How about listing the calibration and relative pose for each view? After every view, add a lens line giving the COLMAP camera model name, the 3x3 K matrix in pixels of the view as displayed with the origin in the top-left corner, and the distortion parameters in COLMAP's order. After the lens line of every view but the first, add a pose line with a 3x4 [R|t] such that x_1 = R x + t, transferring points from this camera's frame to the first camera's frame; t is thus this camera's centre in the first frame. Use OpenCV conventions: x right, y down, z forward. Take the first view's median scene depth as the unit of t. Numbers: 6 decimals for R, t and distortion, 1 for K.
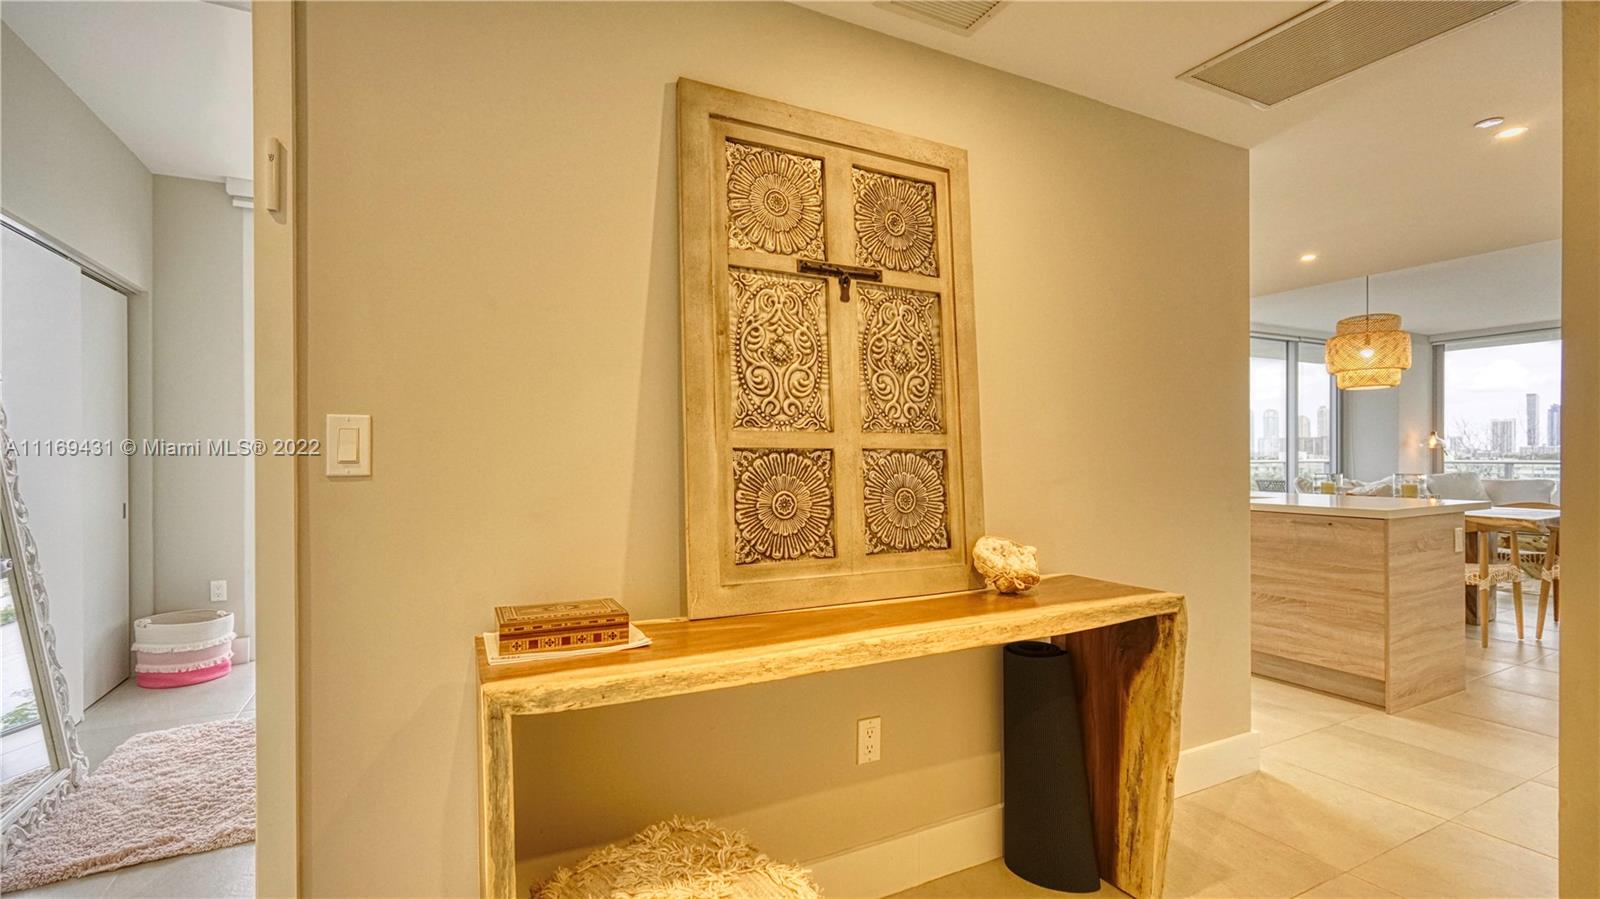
lens RADIAL K [[721.5, 0, 808.0], [0, 721.5, 455.8], [0, 0, 1]] dist [-0.002176, 0.003201]
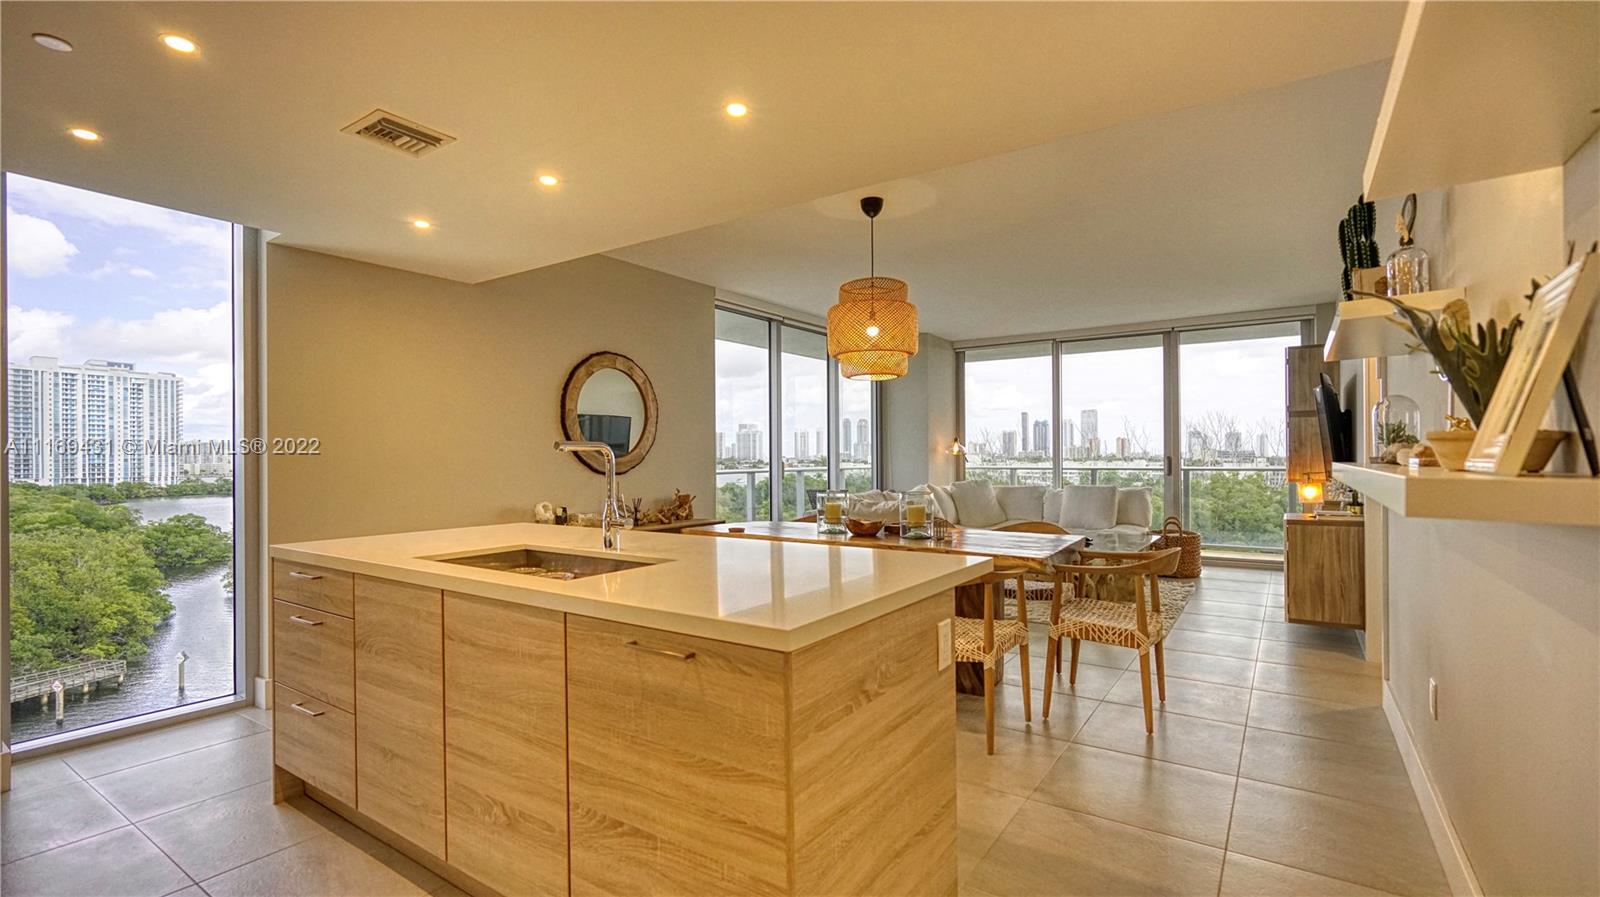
lens RADIAL K [[721.5, 0, 802.8], [0, 721.5, 454.4], [0, 0, 1]] dist [-0.002176, 0.003201]
pose [[0.883370, -0.001505, 0.468674, 0.445742], [0.005416, 0.999961, -0.006997, -0.011802], [-0.468645, 0.008719, 0.883344, 0.462040]]
